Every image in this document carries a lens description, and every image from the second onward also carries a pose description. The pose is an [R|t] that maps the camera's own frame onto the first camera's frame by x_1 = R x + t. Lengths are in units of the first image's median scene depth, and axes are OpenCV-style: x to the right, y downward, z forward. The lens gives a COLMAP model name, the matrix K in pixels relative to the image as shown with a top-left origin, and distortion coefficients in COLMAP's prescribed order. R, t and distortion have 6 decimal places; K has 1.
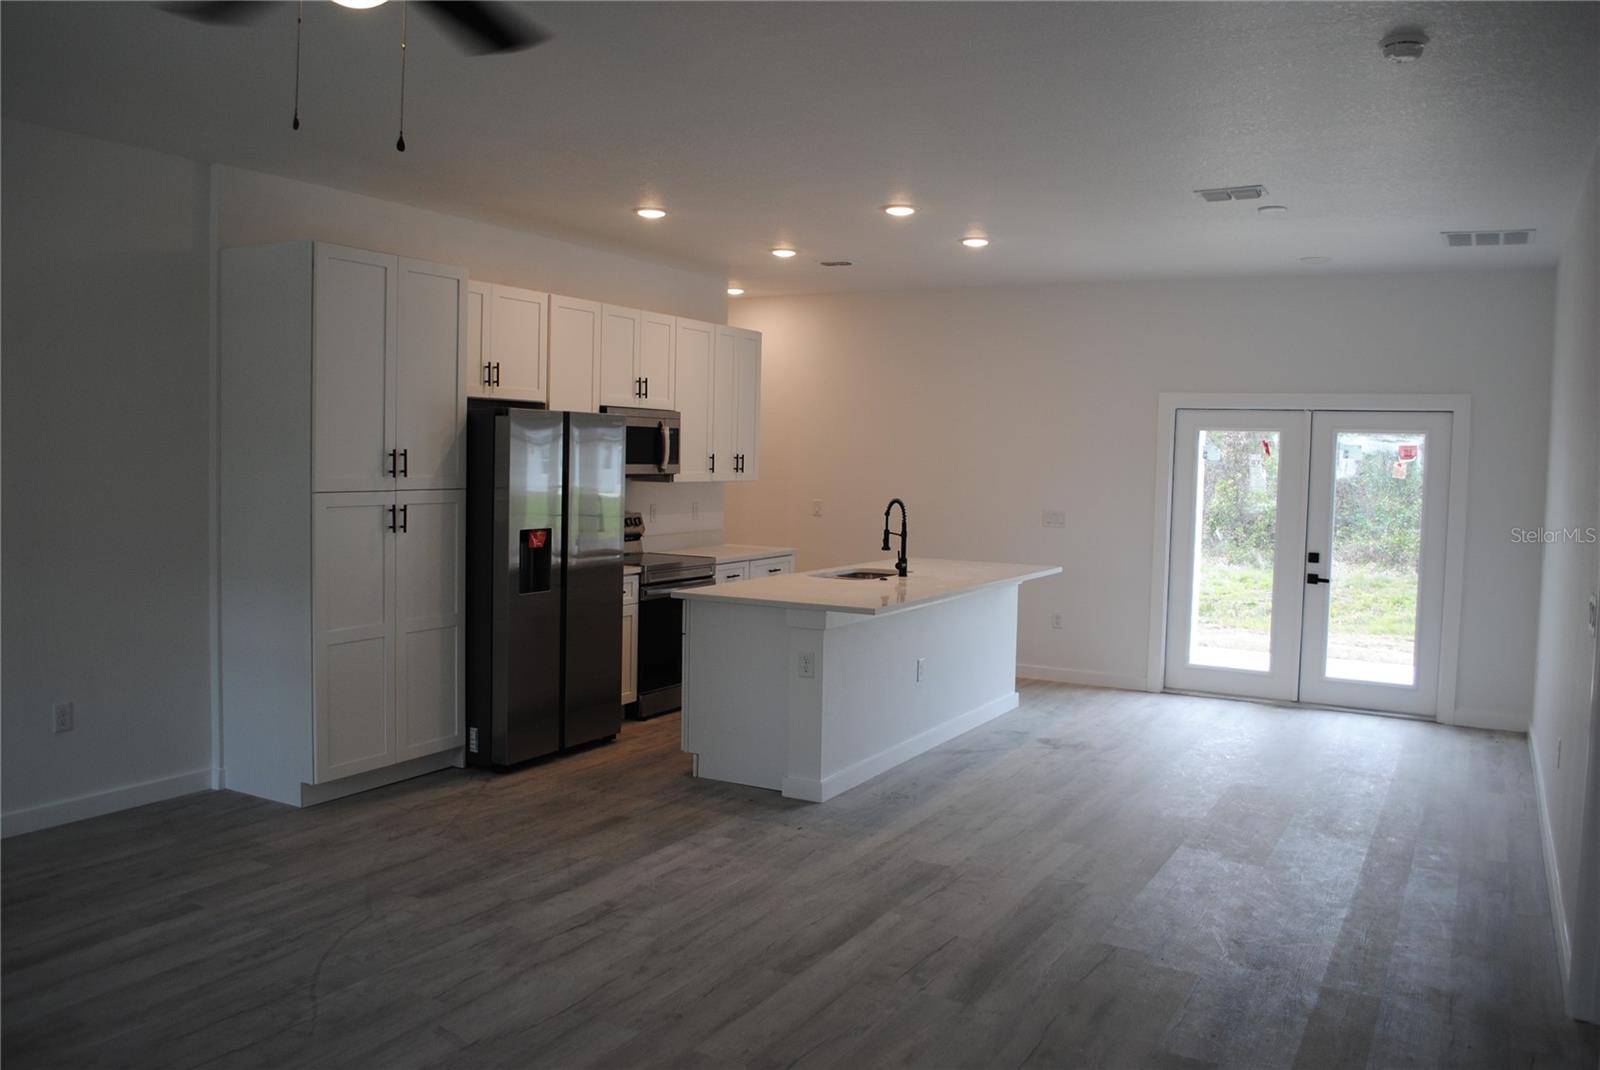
lens RADIAL K [[1261.1, 0, 809.5], [0, 1261.1, 531.5], [0, 0, 1]] dist [-0.086410, 0.011918]
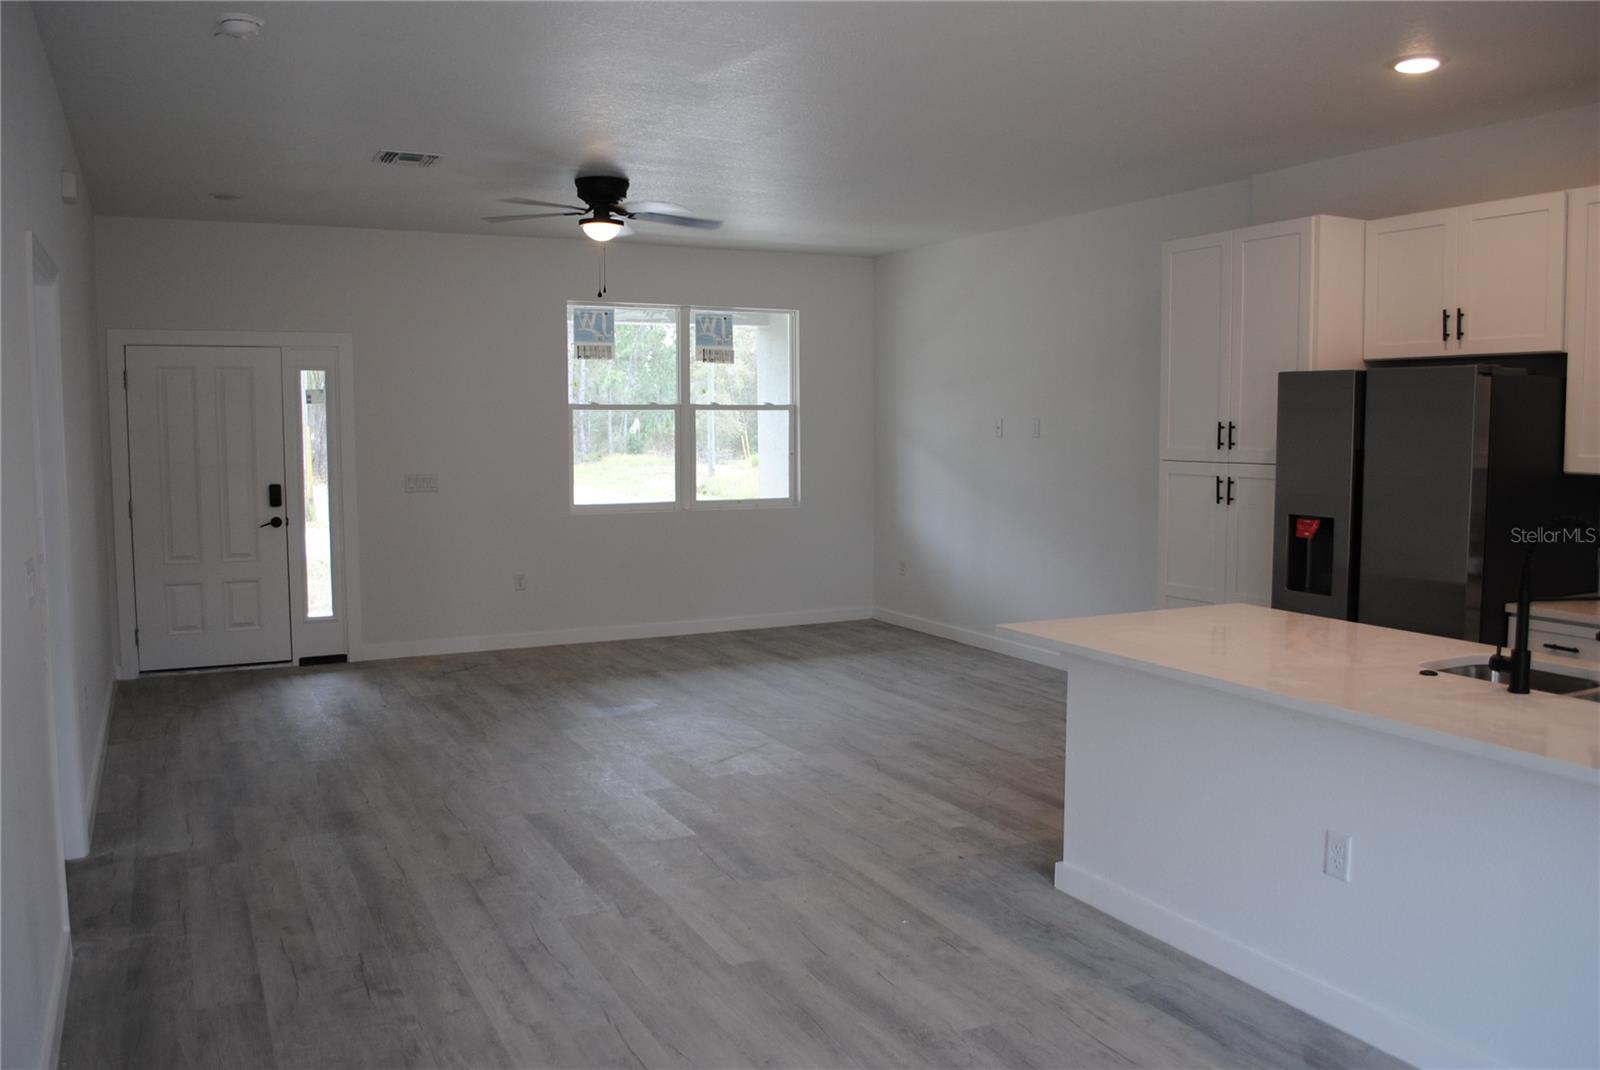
lens RADIAL K [[1261.1, 0, 809.5], [0, 1261.1, 531.5], [0, 0, 1]] dist [-0.086410, 0.011918]
pose [[-0.554971, 0.050621, -0.830328, 0.640193], [-0.063195, 0.992697, 0.102757, -0.054909], [0.829466, 0.109500, -0.547719, 1.167627]]
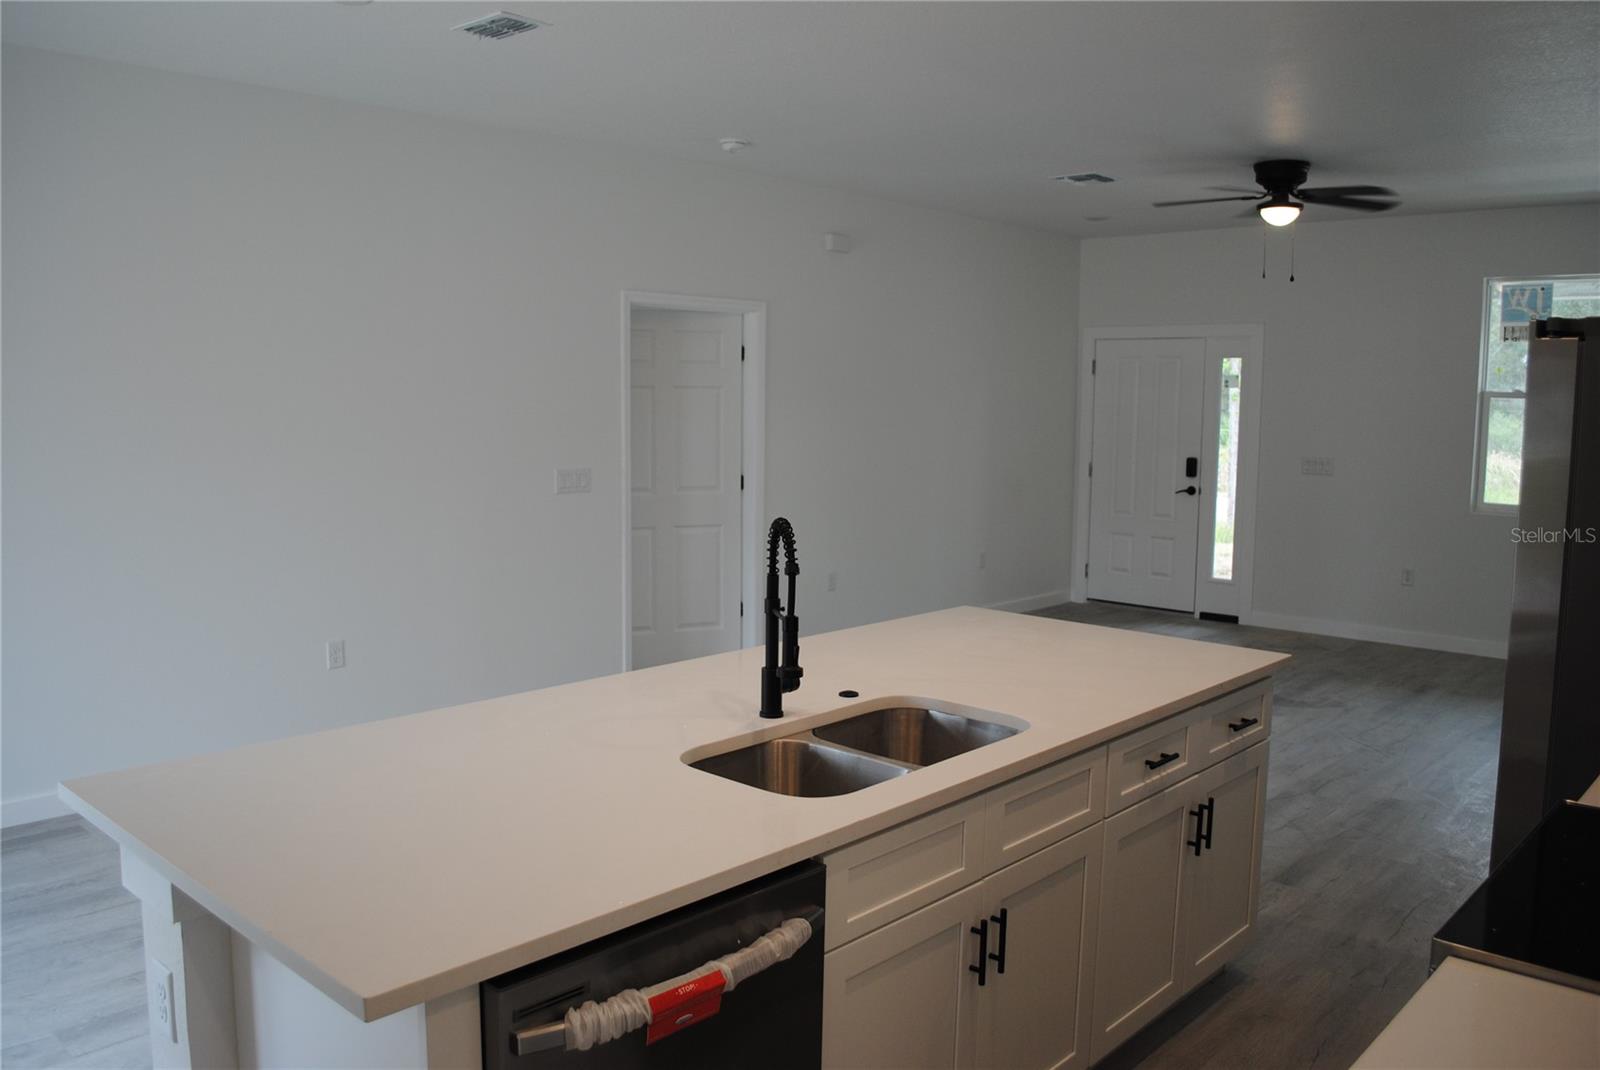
lens RADIAL K [[1240.1, 0, 800.0], [0, 1240.1, 535.0], [0, 0, 1]] dist [-0.087321, 0.001832]
pose [[-0.969526, -0.061838, 0.237055, -0.022675], [-0.020182, 0.984491, 0.174270, -0.091175], [-0.244155, 0.164175, -0.955738, 1.527007]]
